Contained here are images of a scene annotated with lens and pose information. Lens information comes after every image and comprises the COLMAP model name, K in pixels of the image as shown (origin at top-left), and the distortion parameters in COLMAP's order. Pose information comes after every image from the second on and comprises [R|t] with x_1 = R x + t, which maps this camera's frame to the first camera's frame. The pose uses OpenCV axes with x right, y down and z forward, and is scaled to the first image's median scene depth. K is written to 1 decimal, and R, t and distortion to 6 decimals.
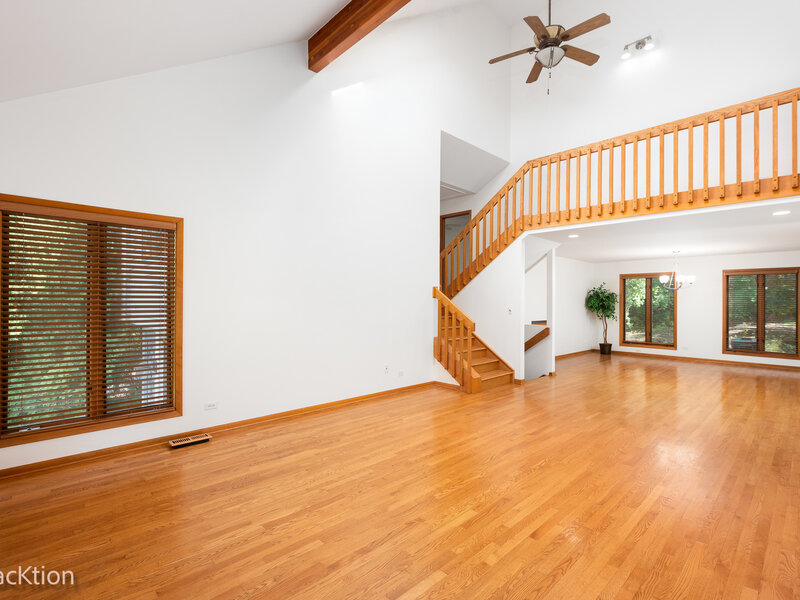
lens RADIAL K [[399.3, 0, 403.5], [0, 399.3, 294.7], [0, 0, 1]] dist [-0.003121, -0.001238]
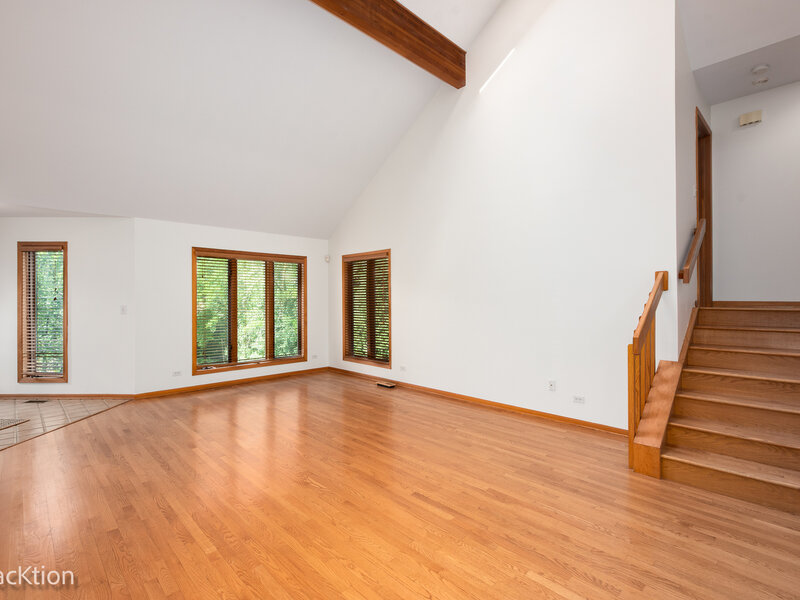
lens RADIAL K [[399.3, 0, 403.5], [0, 399.3, 294.7], [0, 0, 1]] dist [-0.003121, -0.001238]
pose [[-0.000985, -0.013424, -0.999909, 1.062707], [0.015384, 0.999791, -0.013437, 0.023795], [0.999881, -0.015396, -0.000778, 1.046537]]
